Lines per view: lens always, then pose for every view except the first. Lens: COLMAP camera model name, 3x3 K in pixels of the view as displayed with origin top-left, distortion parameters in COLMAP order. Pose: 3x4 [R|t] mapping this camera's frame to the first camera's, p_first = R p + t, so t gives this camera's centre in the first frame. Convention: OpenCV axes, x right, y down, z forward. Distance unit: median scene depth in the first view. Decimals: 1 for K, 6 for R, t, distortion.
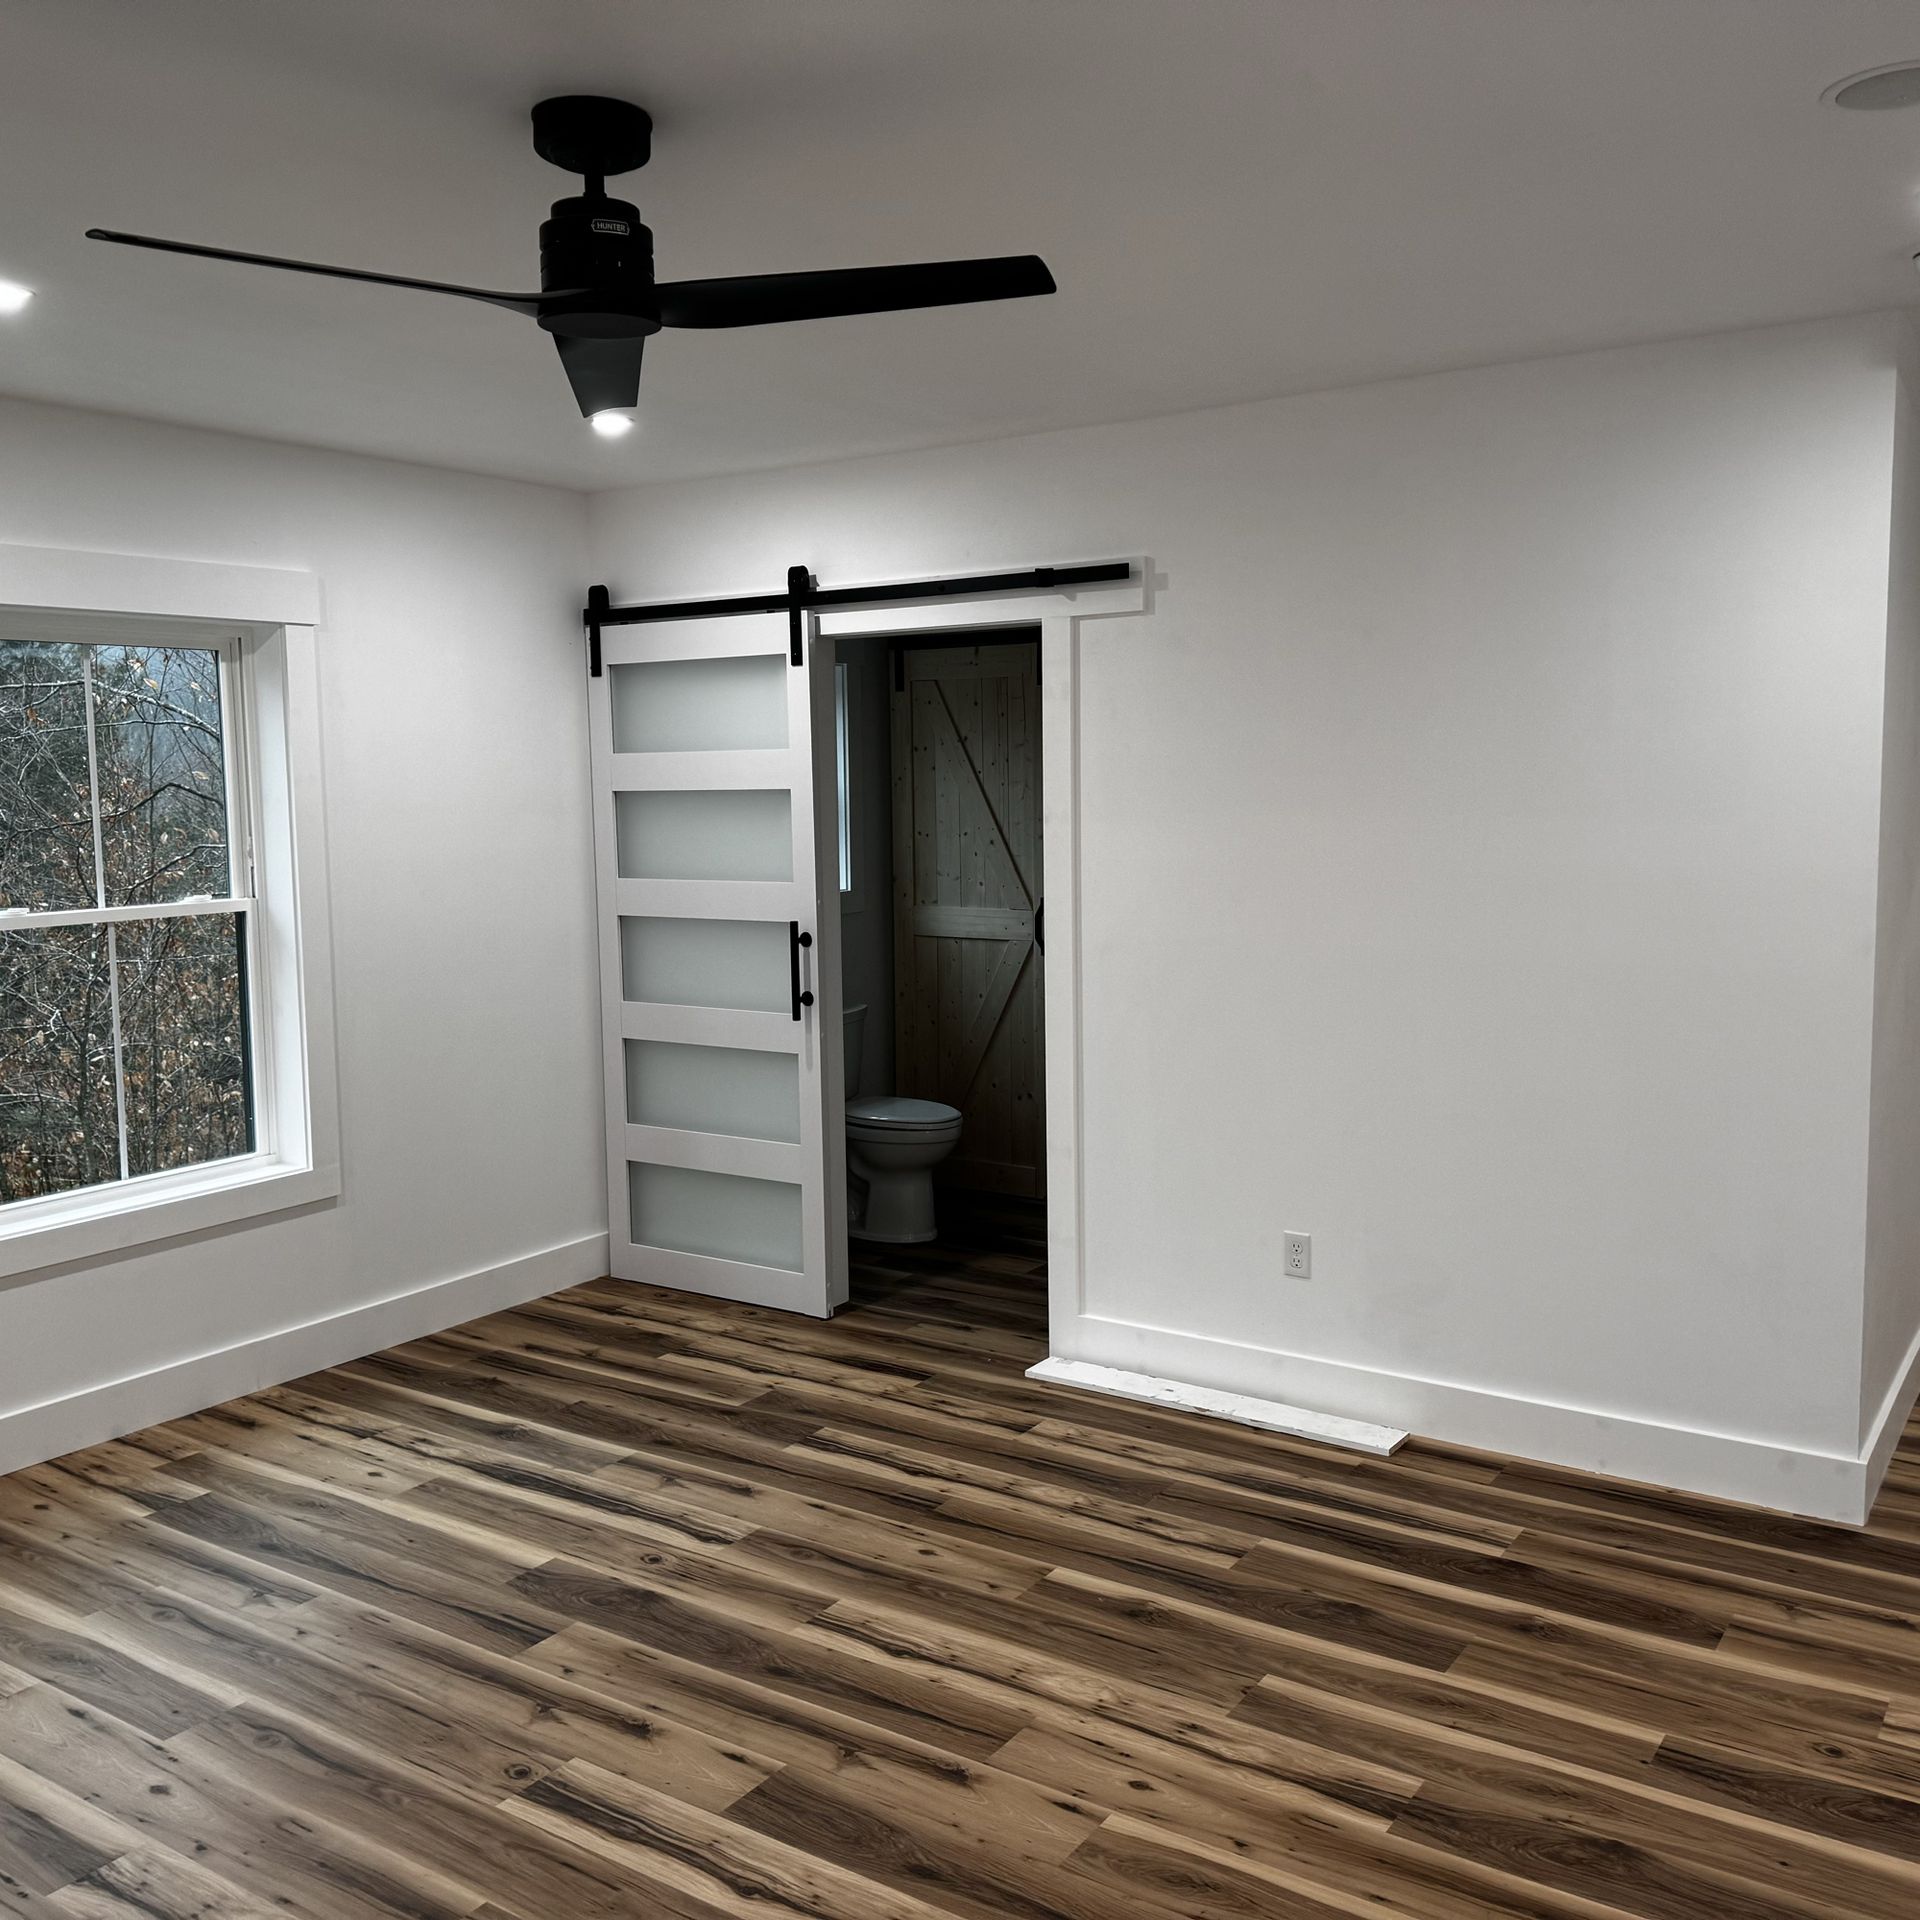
lens RADIAL K [[1824.5, 0, 960.0], [0, 1824.5, 960.0], [0, 0, 1]] dist [0.028158, -0.059867]
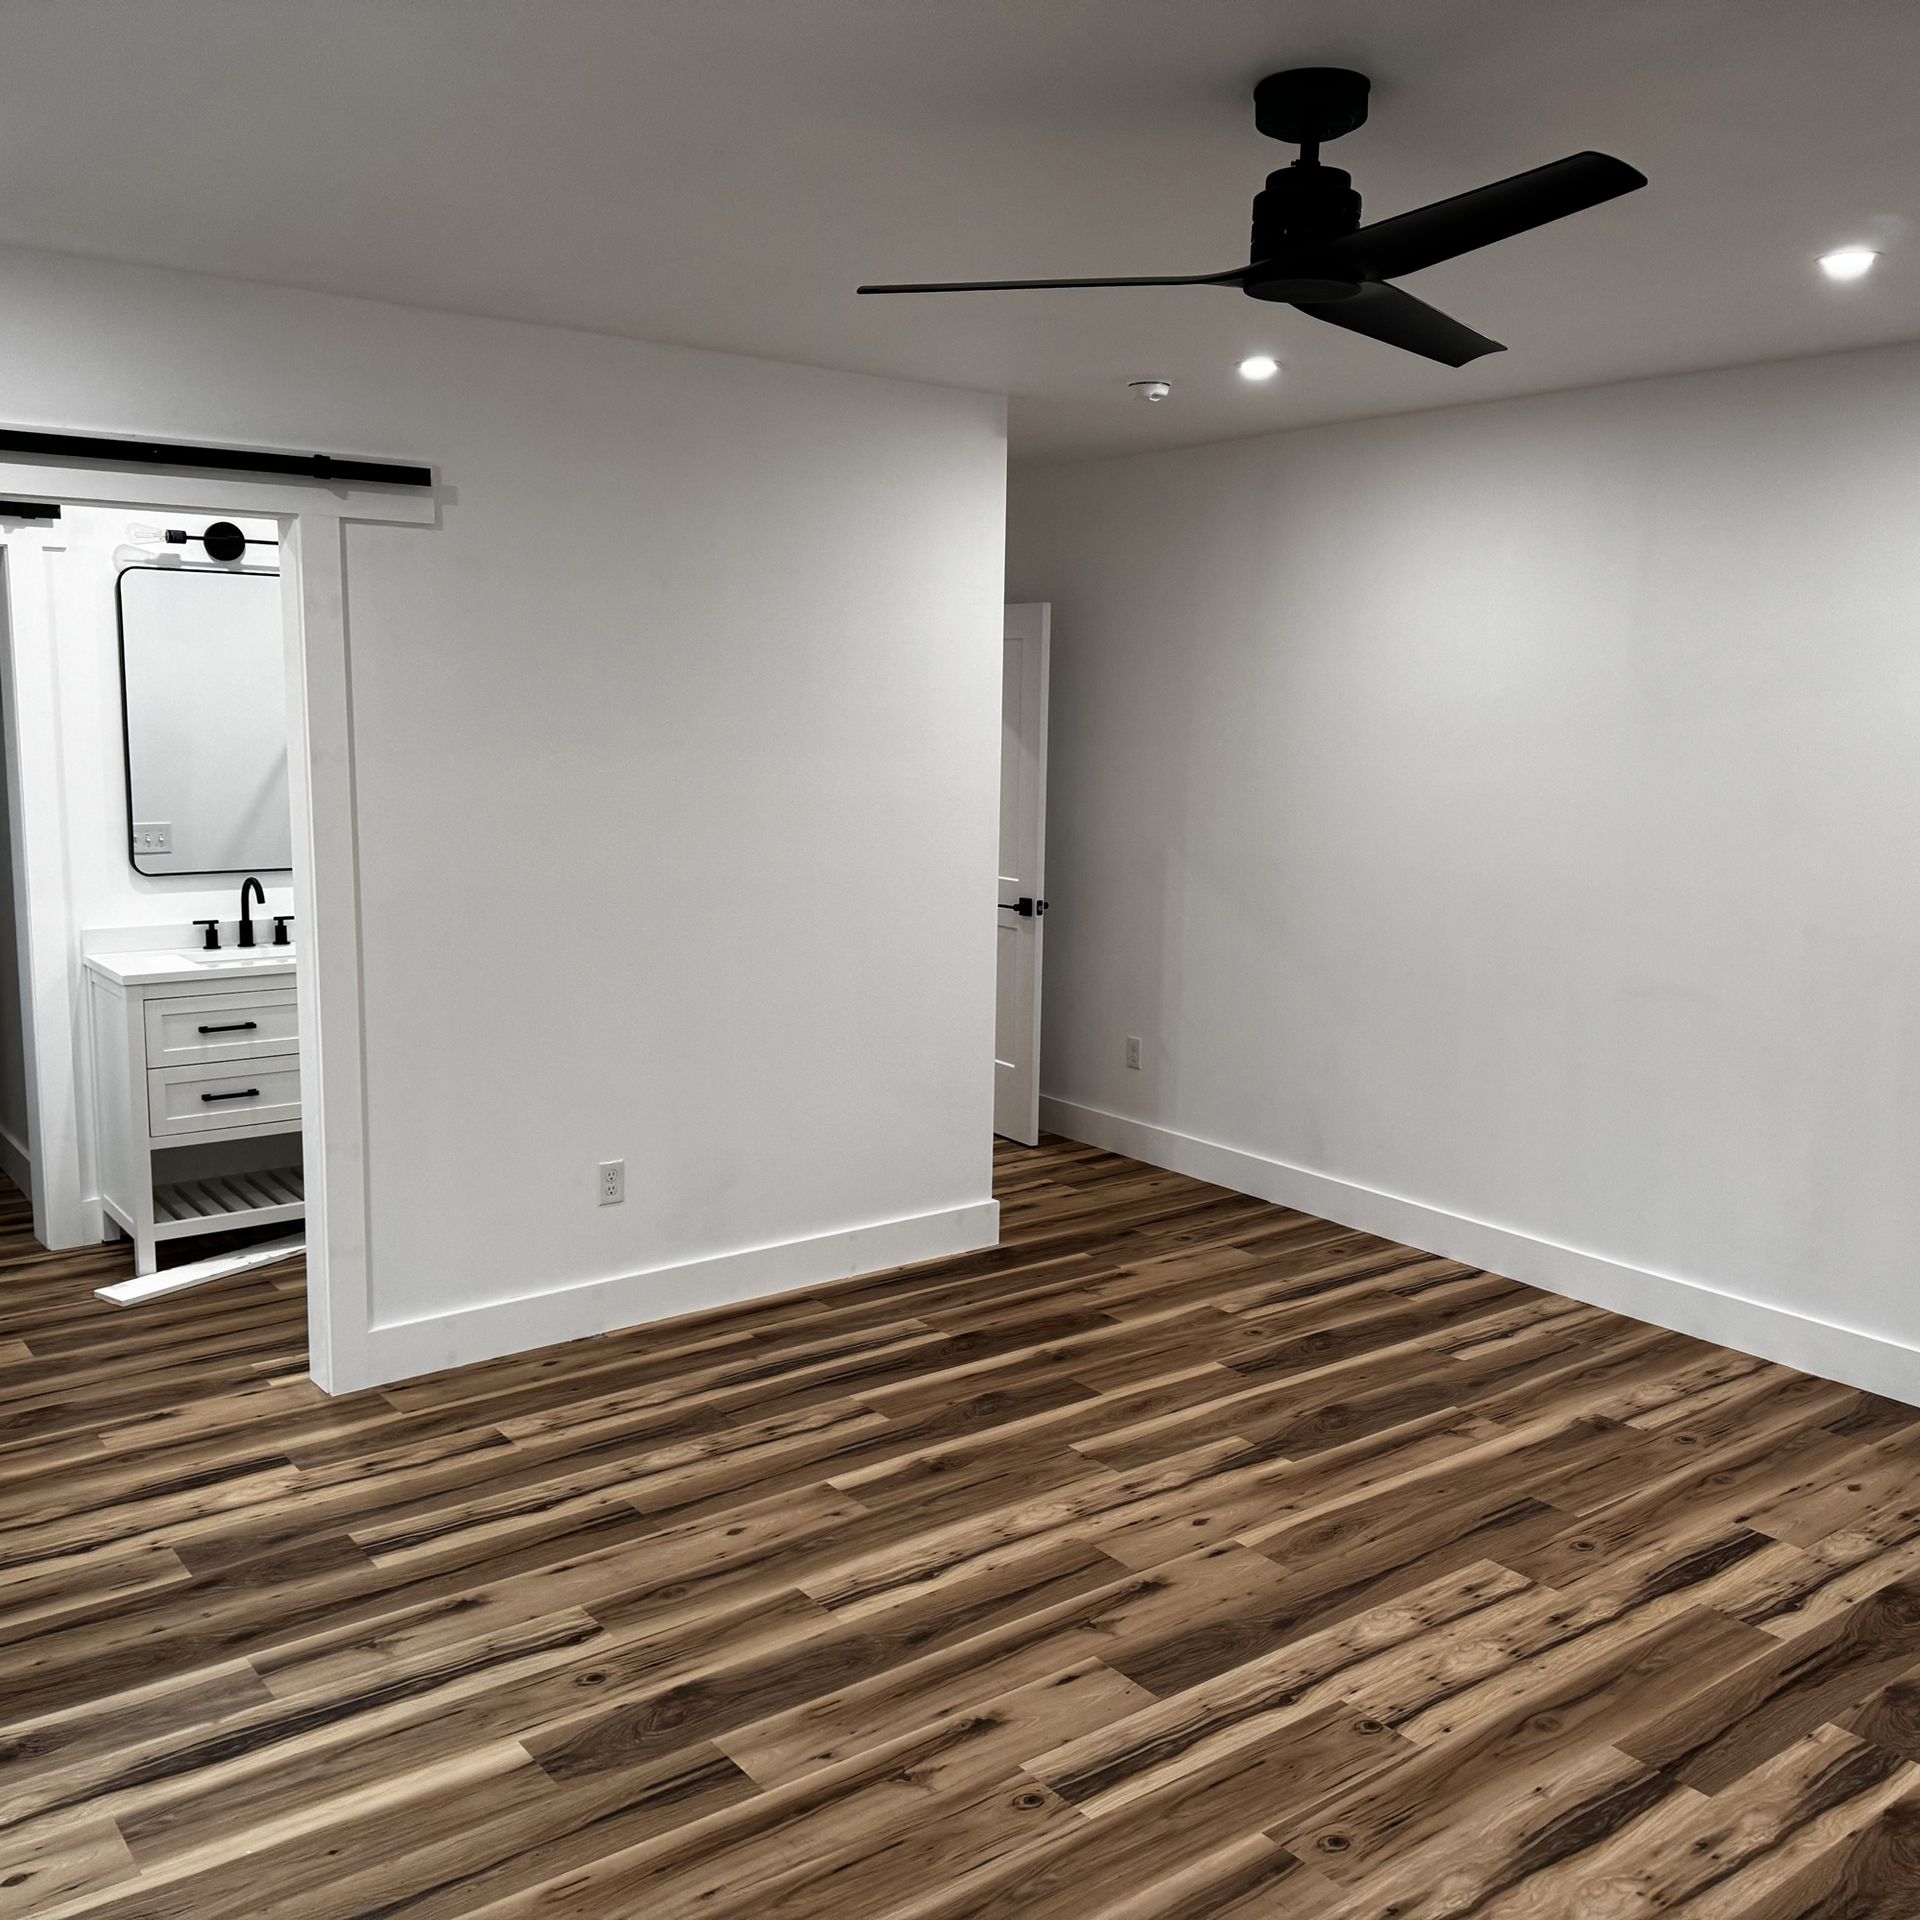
lens RADIAL K [[1788.1, 0, 960.0], [0, 1788.1, 960.0], [0, 0, 1]] dist [0.125269, -0.230228]
pose [[0.330328, -0.126949, 0.935290, -0.895920], [0.092292, 0.990510, 0.101848, -0.067042], [-0.939343, 0.052676, 0.338909, 0.584769]]
